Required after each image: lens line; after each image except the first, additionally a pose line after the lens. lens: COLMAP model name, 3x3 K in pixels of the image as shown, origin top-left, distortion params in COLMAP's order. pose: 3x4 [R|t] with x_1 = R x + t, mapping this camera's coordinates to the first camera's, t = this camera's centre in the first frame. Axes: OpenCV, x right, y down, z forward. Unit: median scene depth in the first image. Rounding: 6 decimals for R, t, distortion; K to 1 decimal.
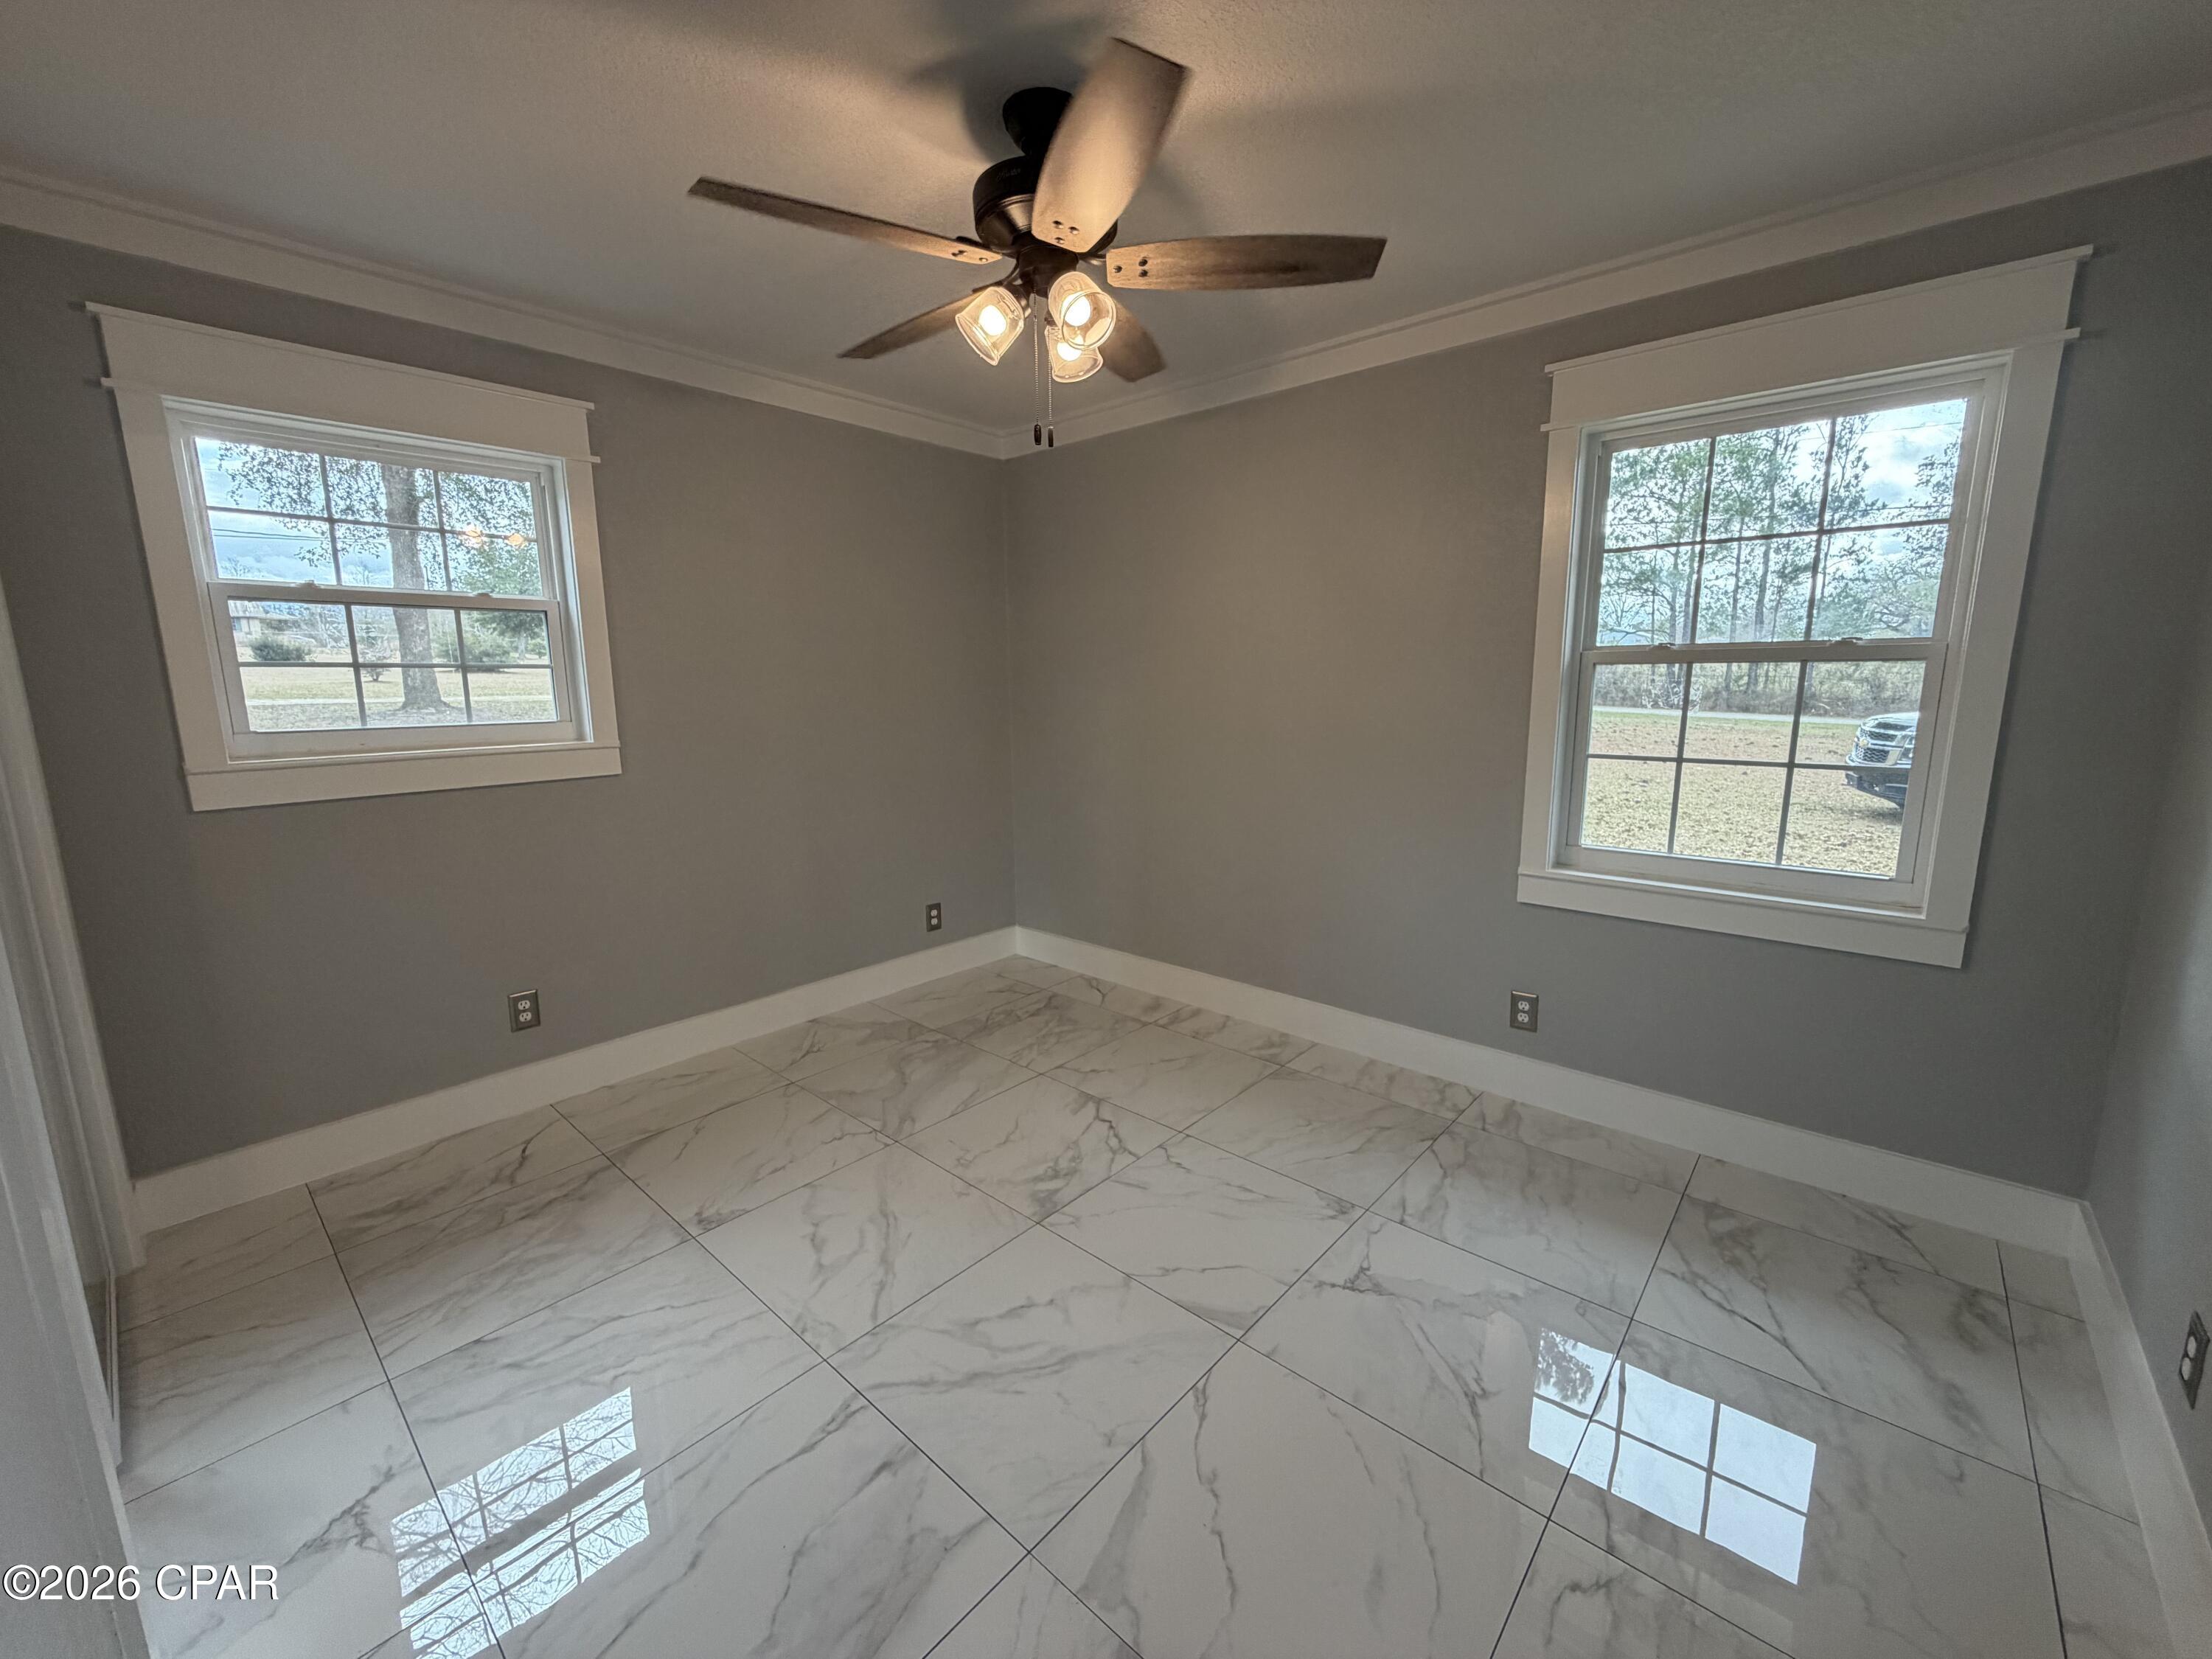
lens RADIAL K [[883.4, 0, 1104.2], [0, 883.4, 830.5], [0, 0, 1]] dist [0.000675, 0.000390]
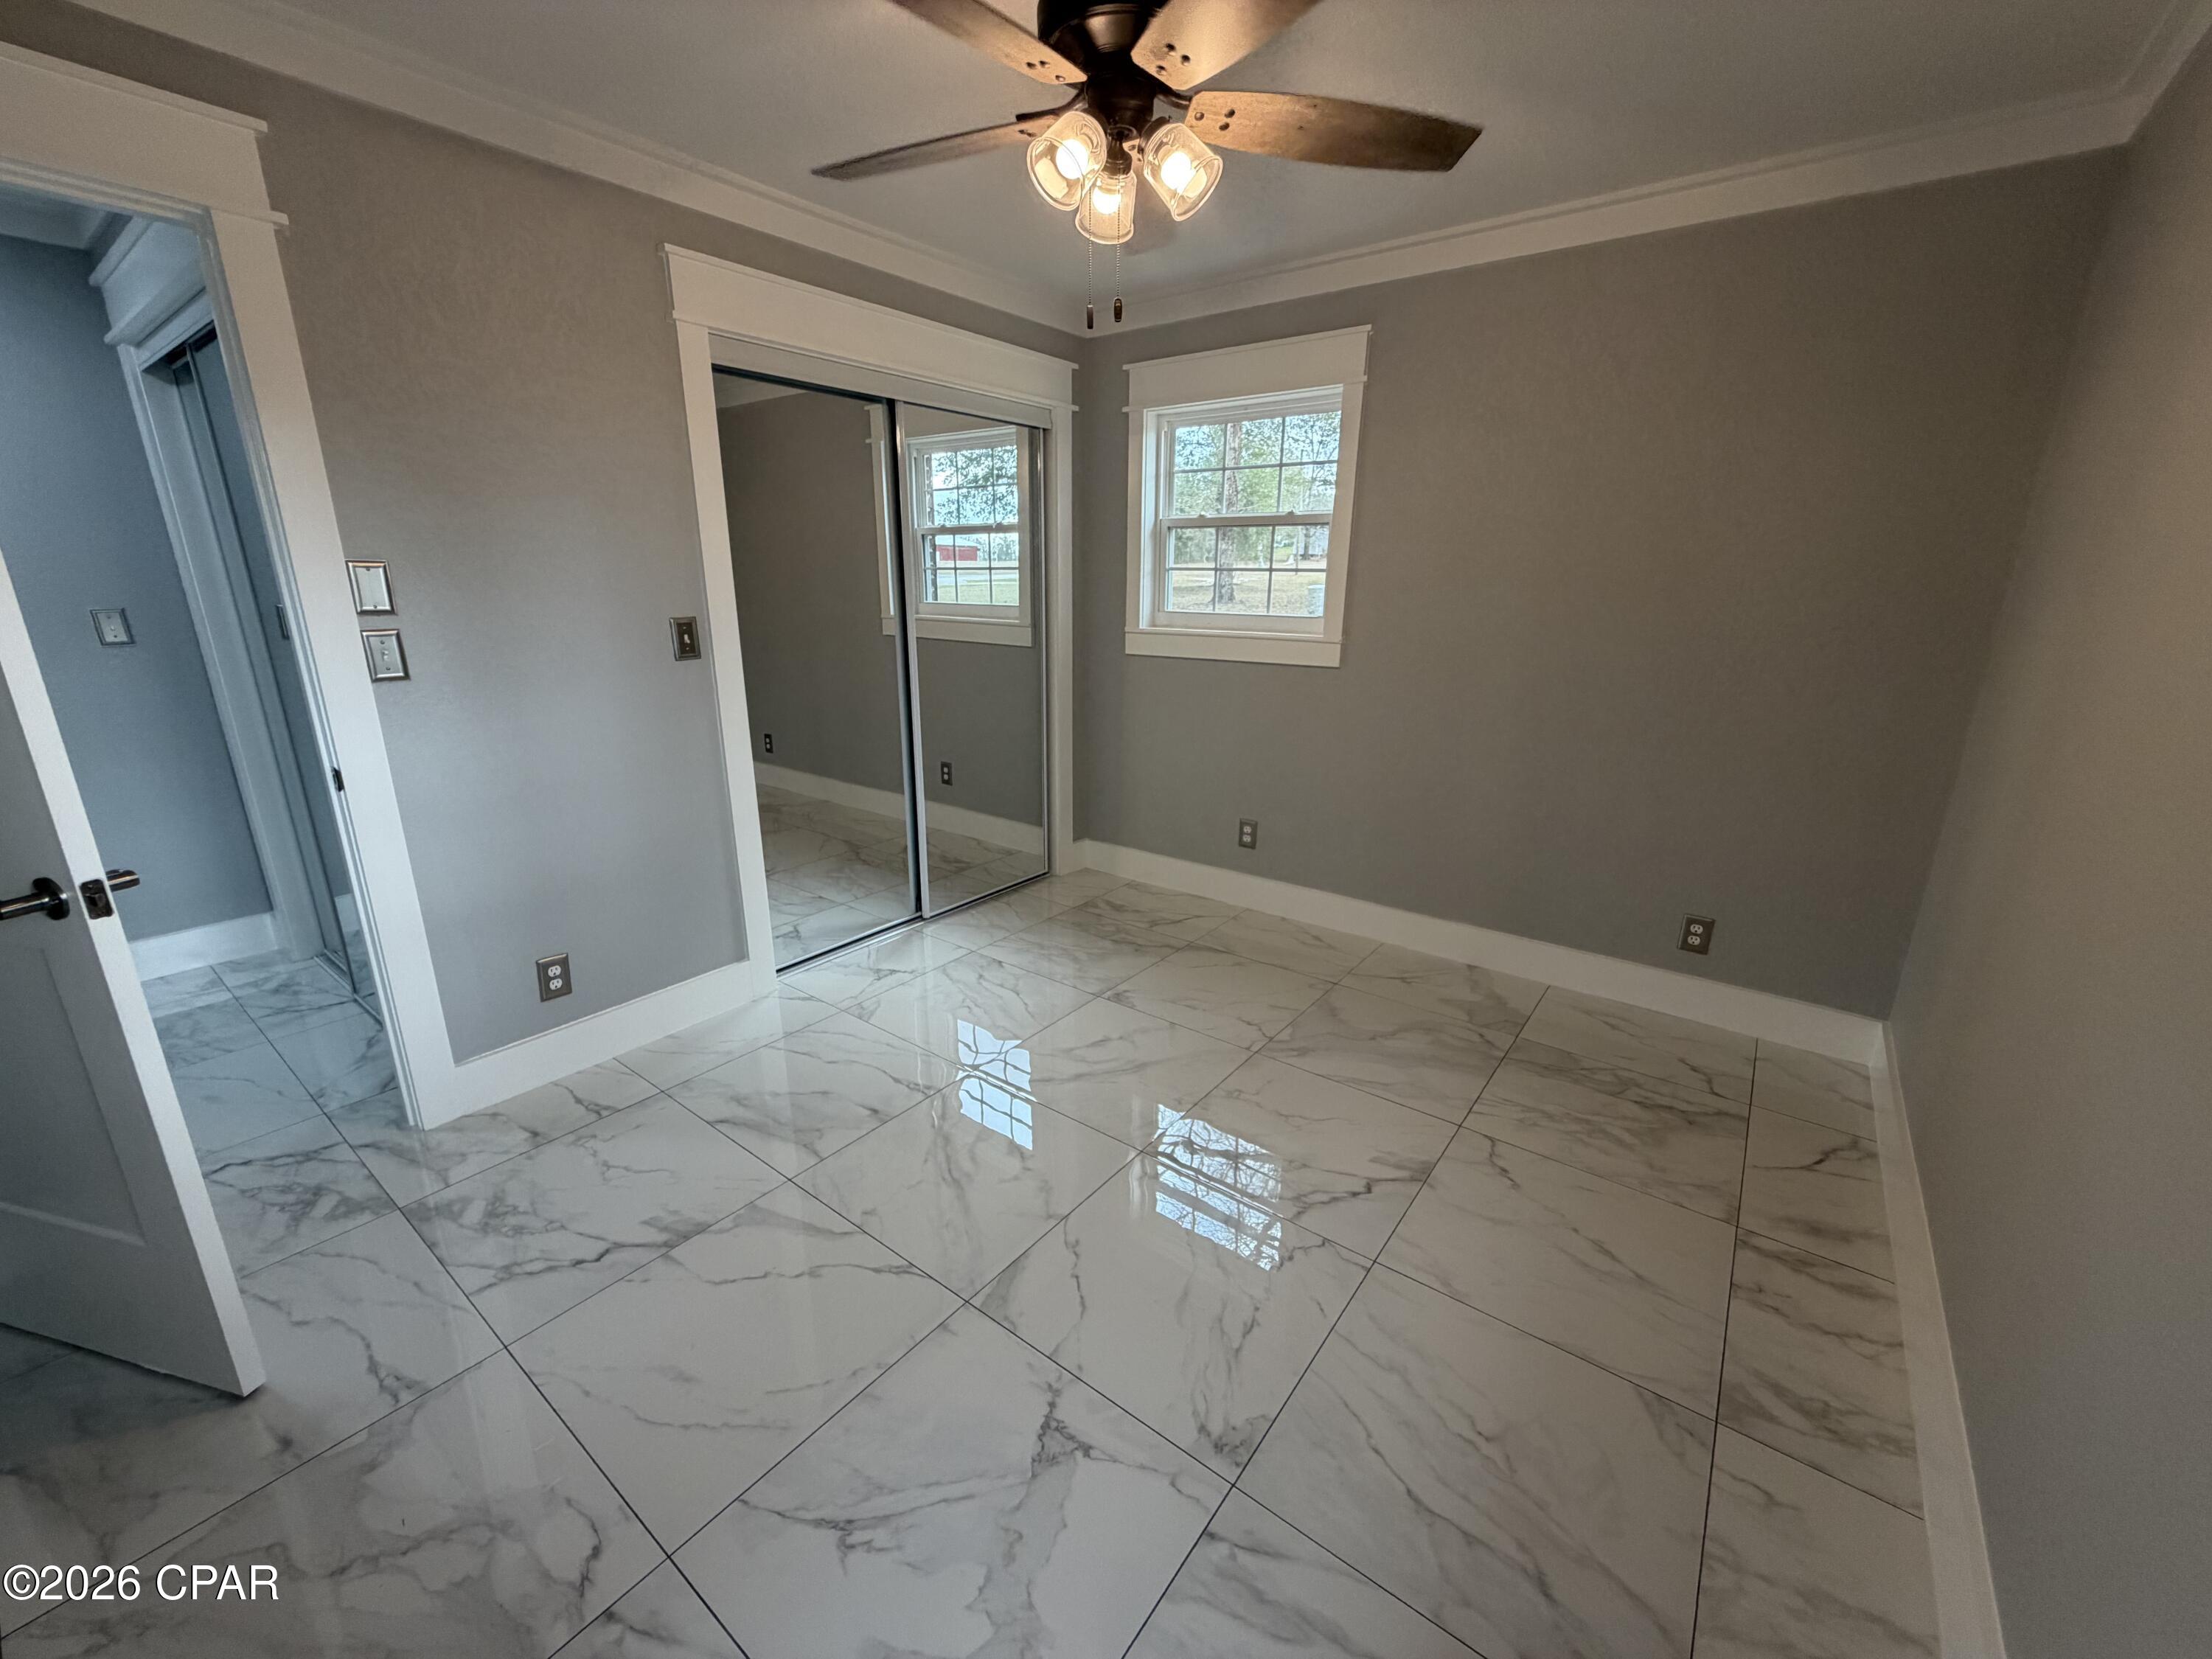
lens RADIAL K [[883.4, 0, 1104.2], [0, 883.4, 830.5], [0, 0, 1]] dist [0.000675, 0.000390]
pose [[0.073245, 0.284689, -0.955817, 0.705348], [-0.180746, 0.946310, 0.268007, -0.140662], [0.980799, 0.153130, 0.120769, 0.723773]]
